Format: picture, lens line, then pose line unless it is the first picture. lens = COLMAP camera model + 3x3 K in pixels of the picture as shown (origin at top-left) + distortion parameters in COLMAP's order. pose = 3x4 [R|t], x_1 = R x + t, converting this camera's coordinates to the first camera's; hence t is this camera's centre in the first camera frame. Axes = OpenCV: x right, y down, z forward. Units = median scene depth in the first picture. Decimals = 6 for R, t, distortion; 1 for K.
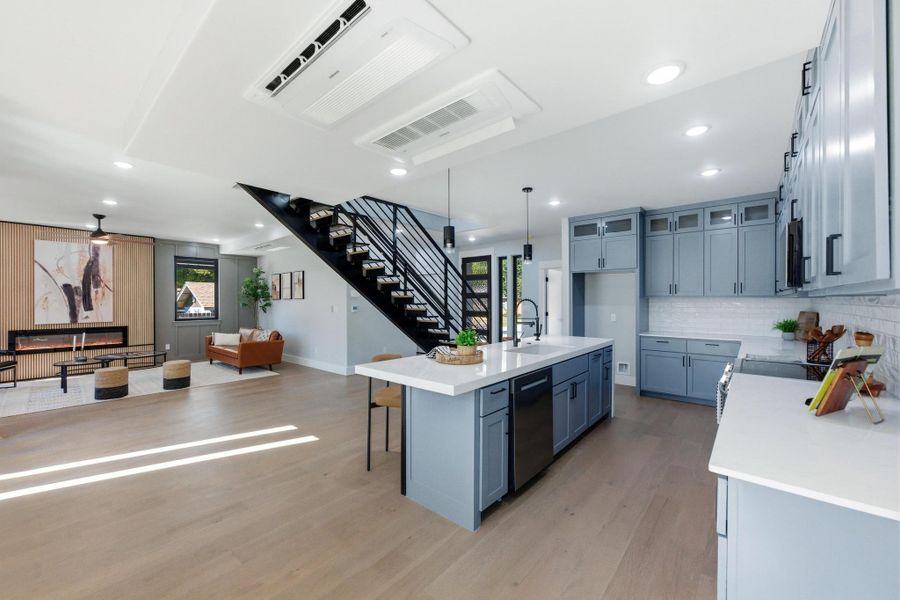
lens RADIAL K [[361.1, 0, 450.0], [0, 361.1, 300.0], [0, 0, 1]] dist [-0.000254, 0.008230]
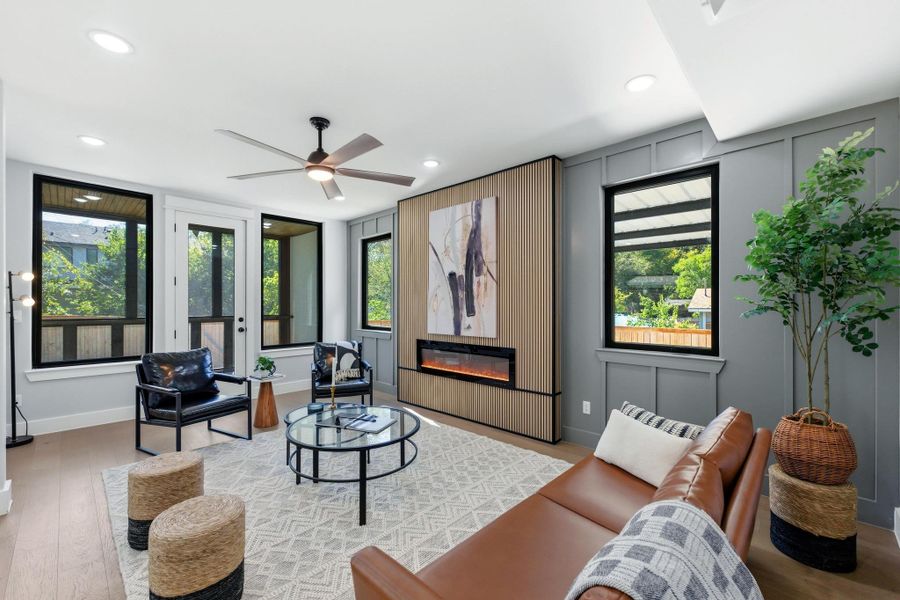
lens RADIAL K [[368.1, 0, 462.1], [0, 368.1, 301.5], [0, 0, 1]] dist [-0.000003, 0.000042]
pose [[-0.022341, -0.003425, -0.999745, -0.410207], [0.007039, 0.999969, -0.003583, 0.008726], [0.999726, -0.007117, -0.022316, 1.014358]]
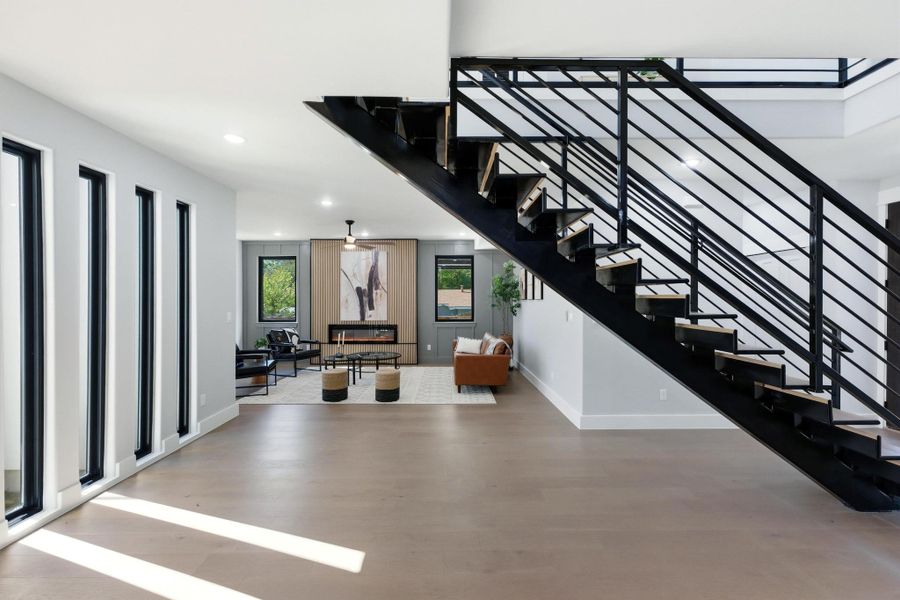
lens RADIAL K [[361.4, 0, 450.0], [0, 361.4, 300.0], [0, 0, 1]] dist [-0.002940, -0.000344]
pose [[0.657920, 0.002356, -0.753084, 0.015854], [0.002184, 0.999985, 0.005037, -0.007050], [0.753085, -0.004958, 0.657905, 0.450123]]
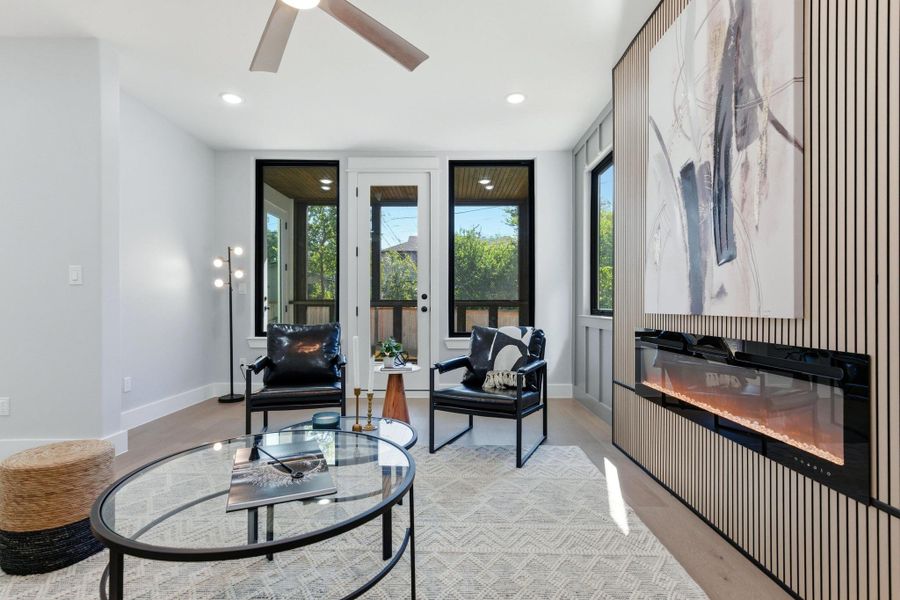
lens RADIAL K [[425.8, 0, 455.6], [0, 425.8, 305.1], [0, 0, 1]] dist [0.002191, 0.000643]
pose [[-0.753877, 0.003873, -0.657004, -0.714646], [0.009736, 0.999939, -0.005277, 0.055778], [0.656943, -0.010374, -0.753868, 1.101773]]
